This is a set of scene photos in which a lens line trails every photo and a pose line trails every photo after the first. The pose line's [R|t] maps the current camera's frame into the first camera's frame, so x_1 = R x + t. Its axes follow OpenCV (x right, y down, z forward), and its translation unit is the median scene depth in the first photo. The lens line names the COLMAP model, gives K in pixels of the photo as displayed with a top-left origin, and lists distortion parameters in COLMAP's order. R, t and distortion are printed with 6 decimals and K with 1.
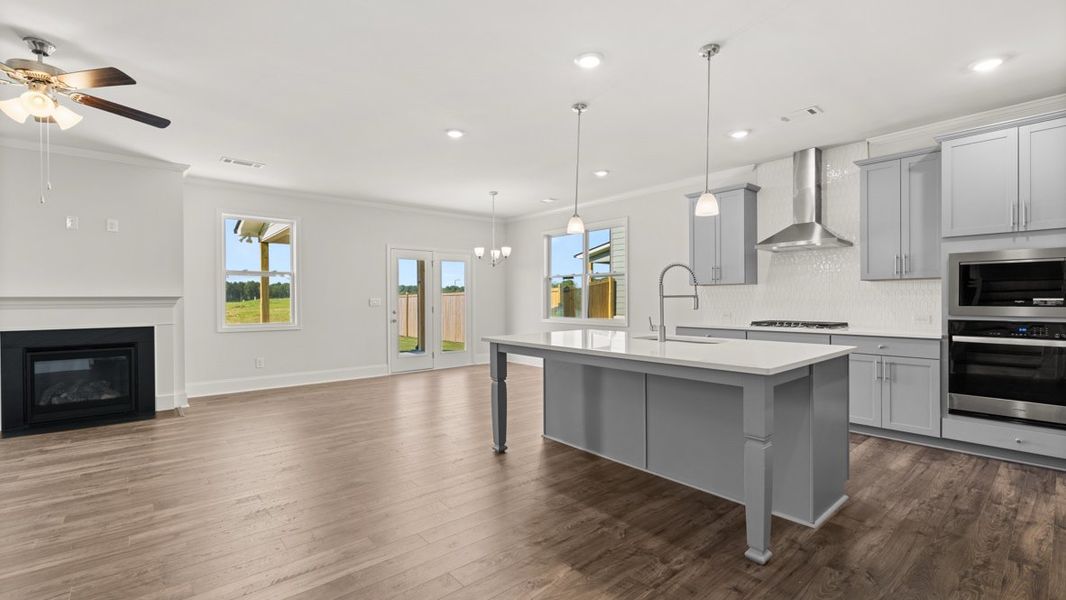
lens RADIAL K [[469.0, 0, 532.1], [0, 469.0, 299.7], [0, 0, 1]] dist [-0.000045, 0.000503]
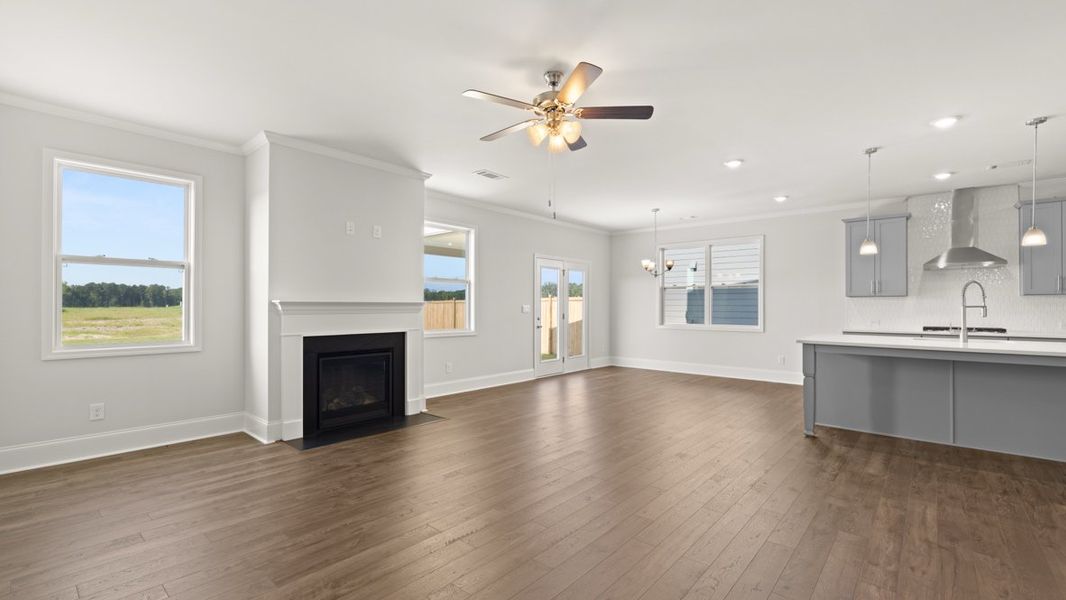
lens RADIAL K [[469.0, 0, 532.3], [0, 469.0, 304.4], [0, 0, 1]] dist [-0.000045, 0.000503]
pose [[0.987892, 0.007470, 0.154966, -0.696742], [-0.006571, 0.999958, -0.006310, 0.002019], [-0.155007, 0.005216, 0.987900, -0.045886]]
